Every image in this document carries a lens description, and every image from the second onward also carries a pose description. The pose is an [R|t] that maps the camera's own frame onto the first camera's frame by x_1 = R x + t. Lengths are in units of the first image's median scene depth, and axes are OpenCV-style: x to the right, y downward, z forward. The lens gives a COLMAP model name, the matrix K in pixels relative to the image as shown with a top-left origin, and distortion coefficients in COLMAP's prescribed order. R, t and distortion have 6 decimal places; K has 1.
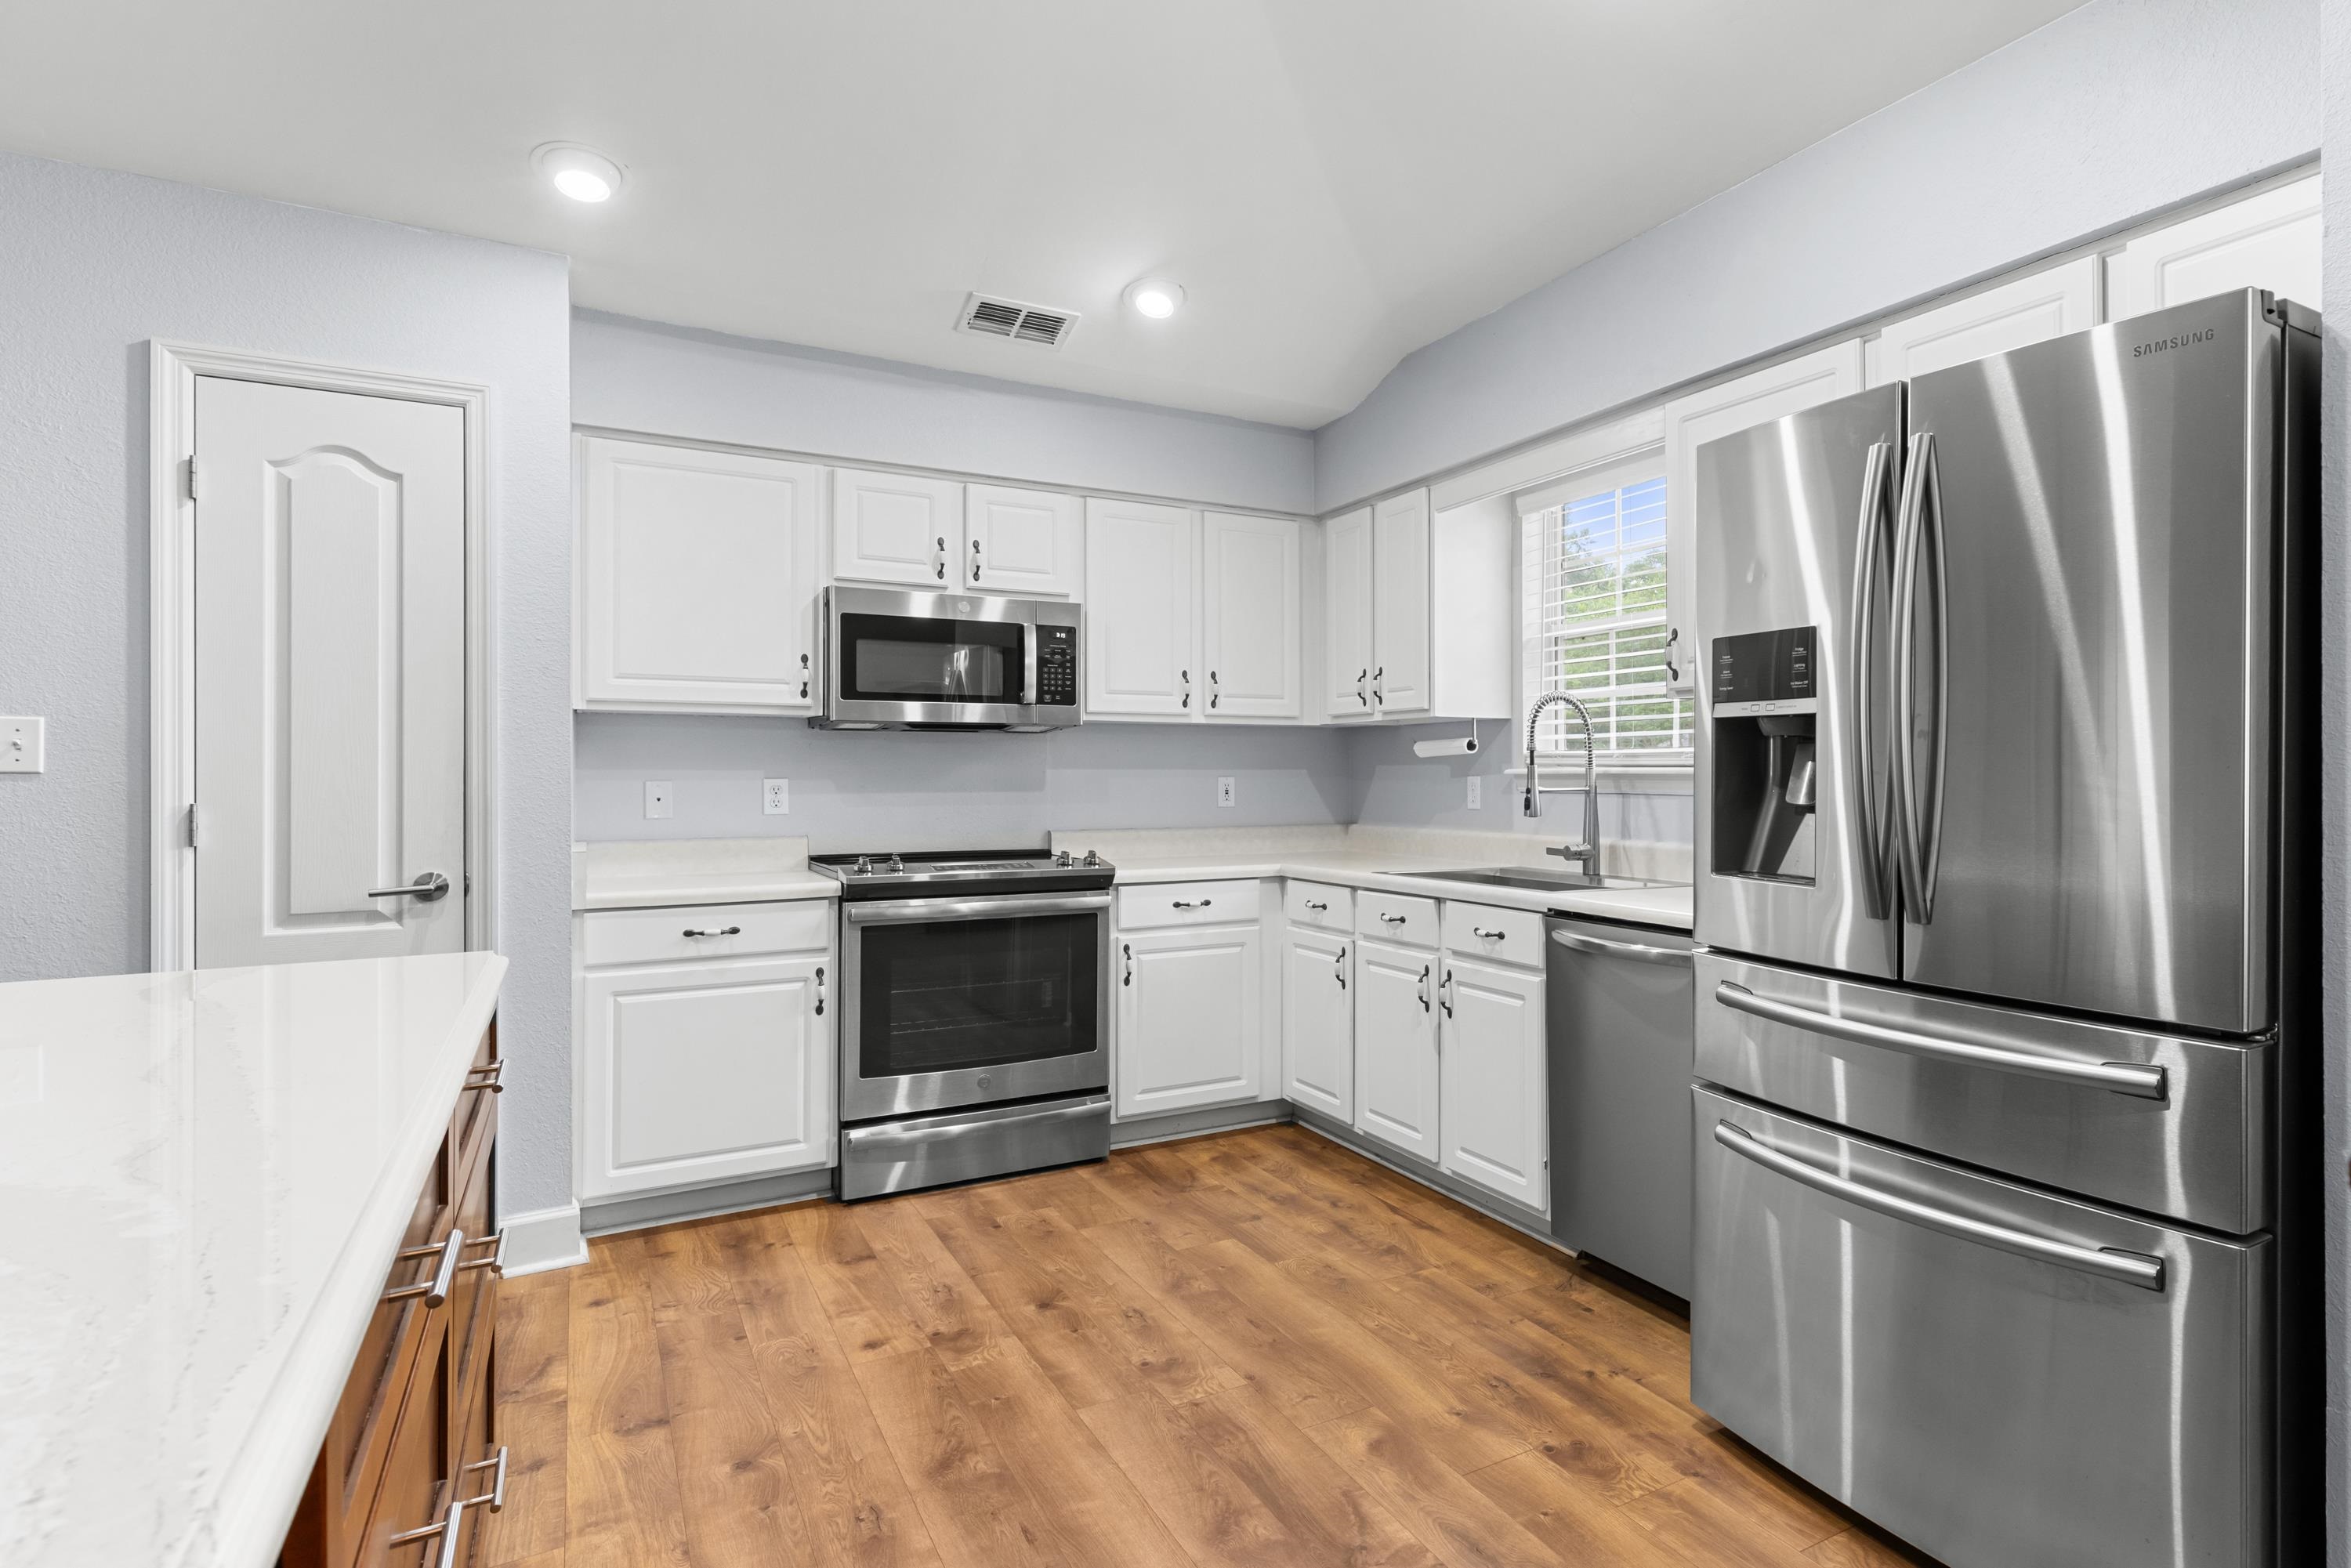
lens RADIAL K [[1254.0, 0, 1379.5], [0, 1254.0, 770.1], [0, 0, 1]] dist [0.008040, -0.002207]
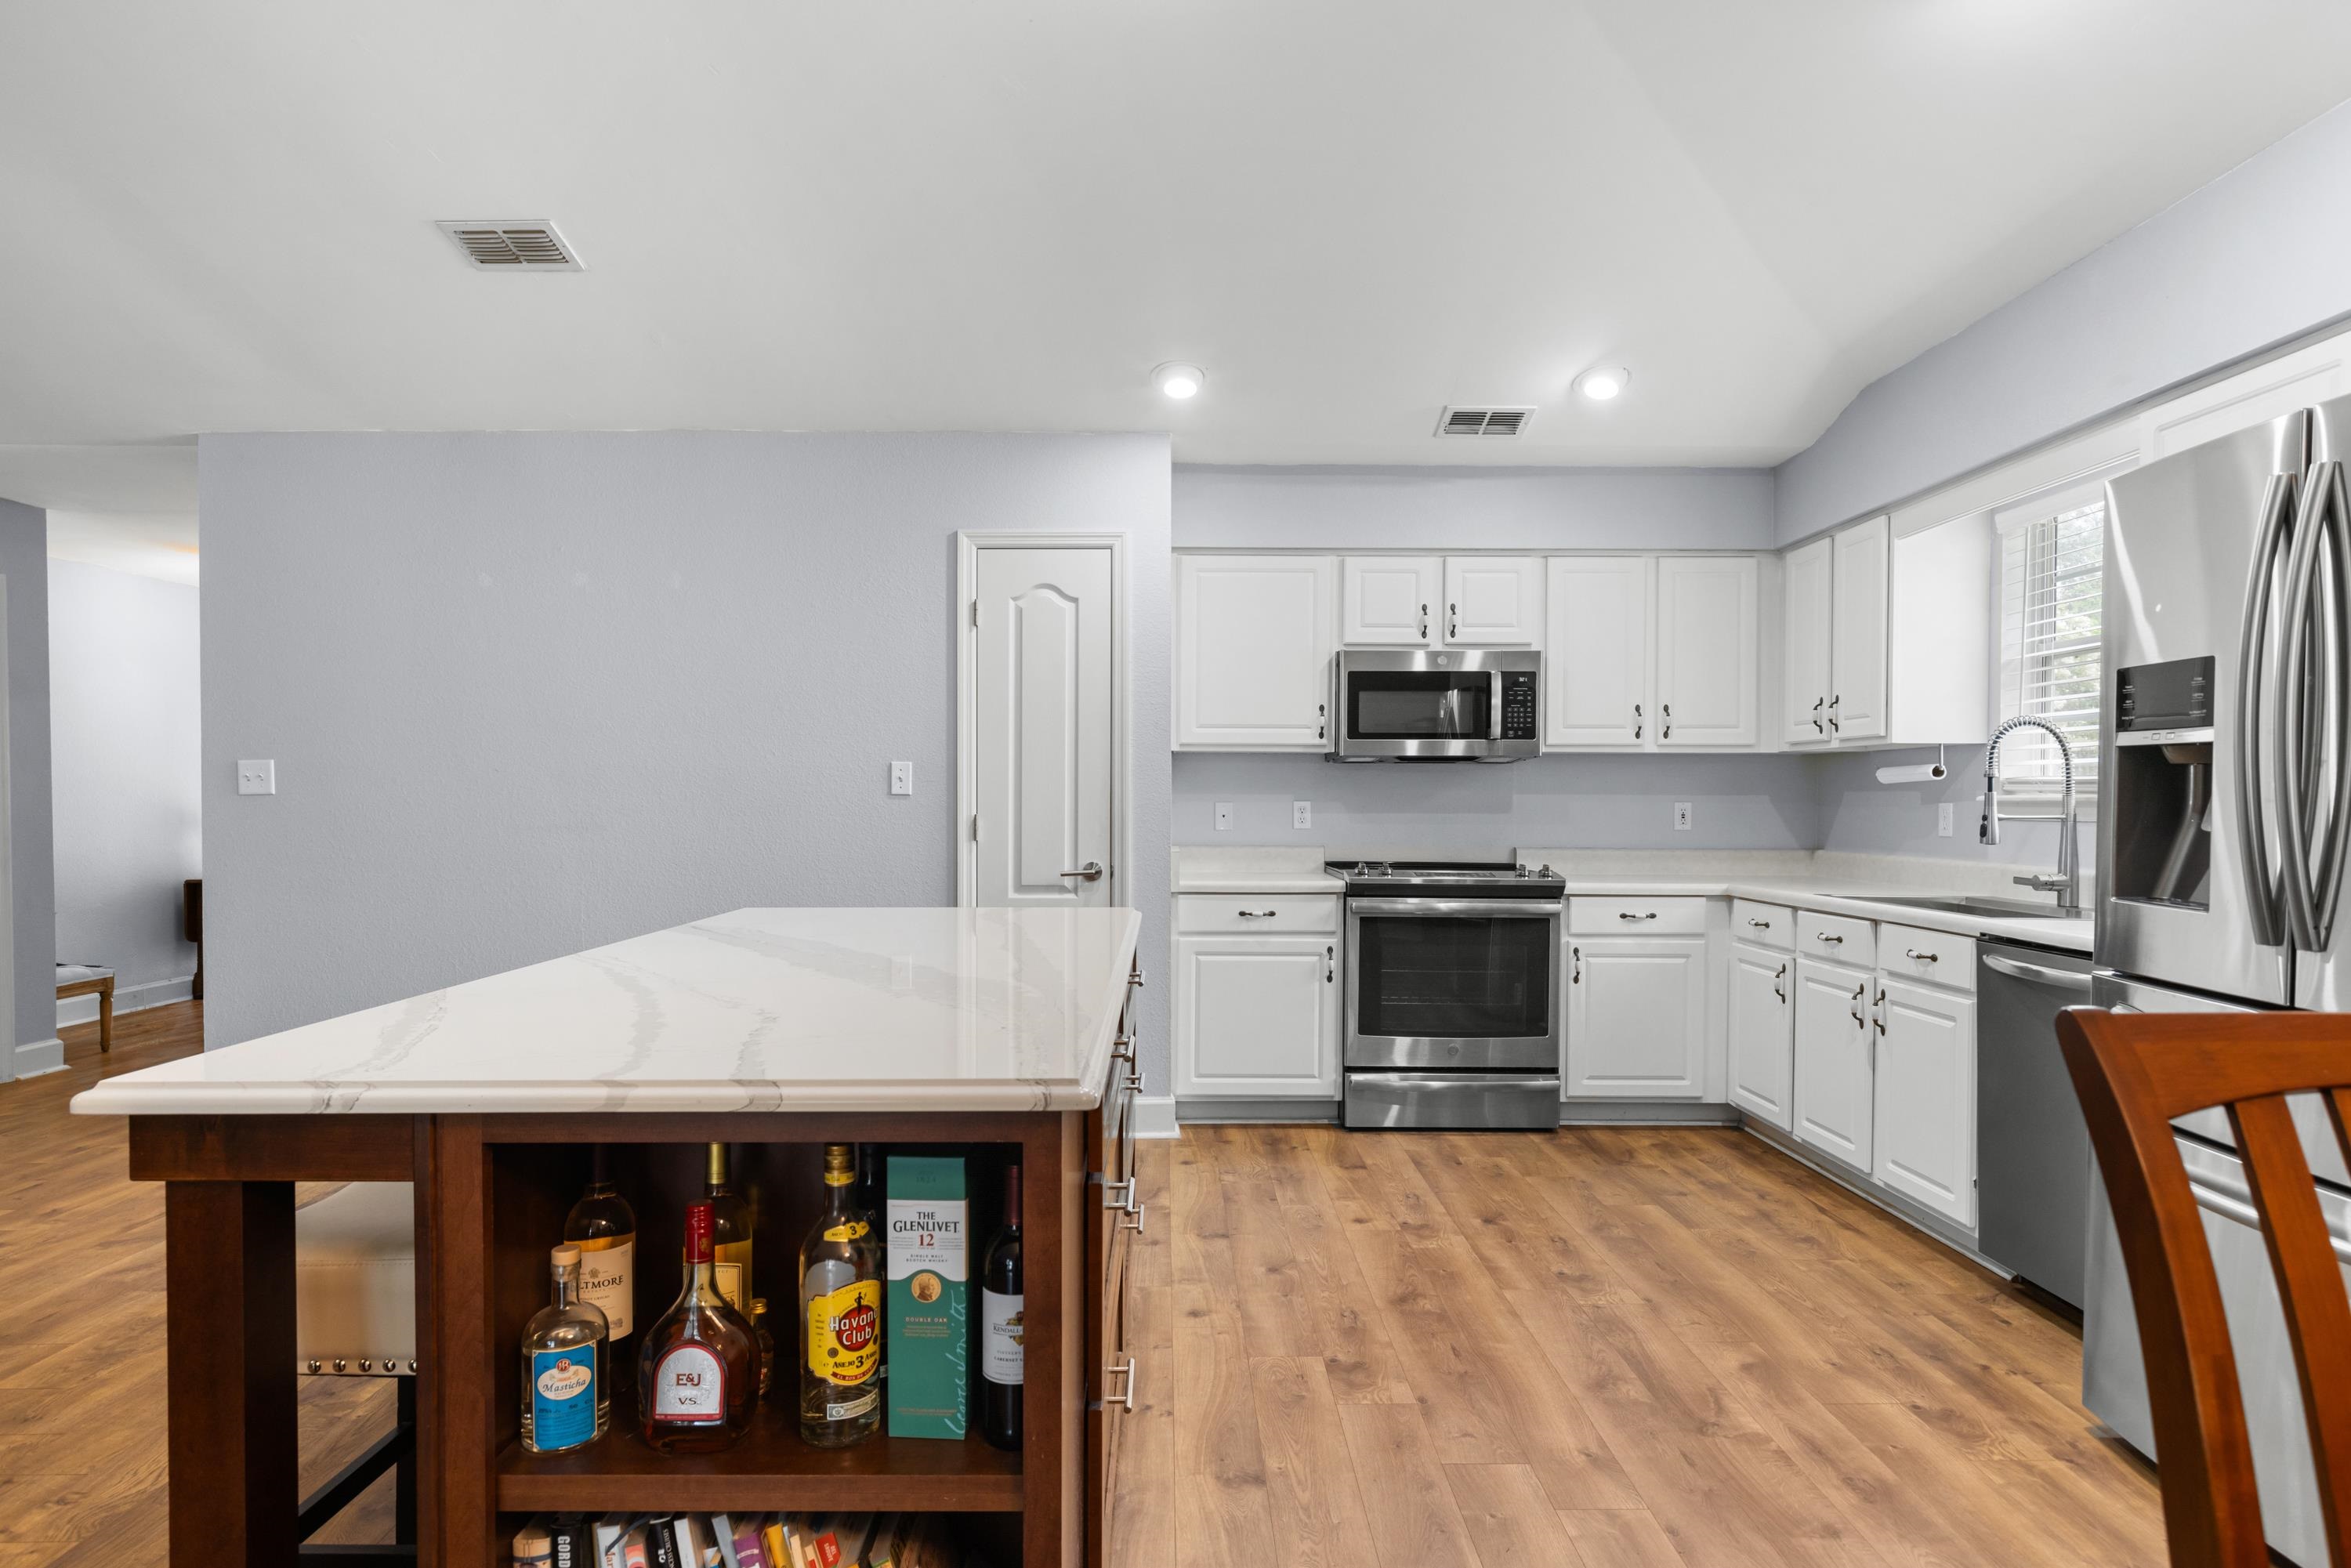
lens RADIAL K [[1237.2, 0, 1189.3], [0, 1237.2, 818.1], [0, 0, 1]] dist [0.003677, -0.000463]
pose [[0.853546, 0.013509, -0.520843, 0.105523], [-0.003759, 0.999797, 0.019772, -0.000347], [0.521005, -0.014919, 0.853423, -0.185471]]
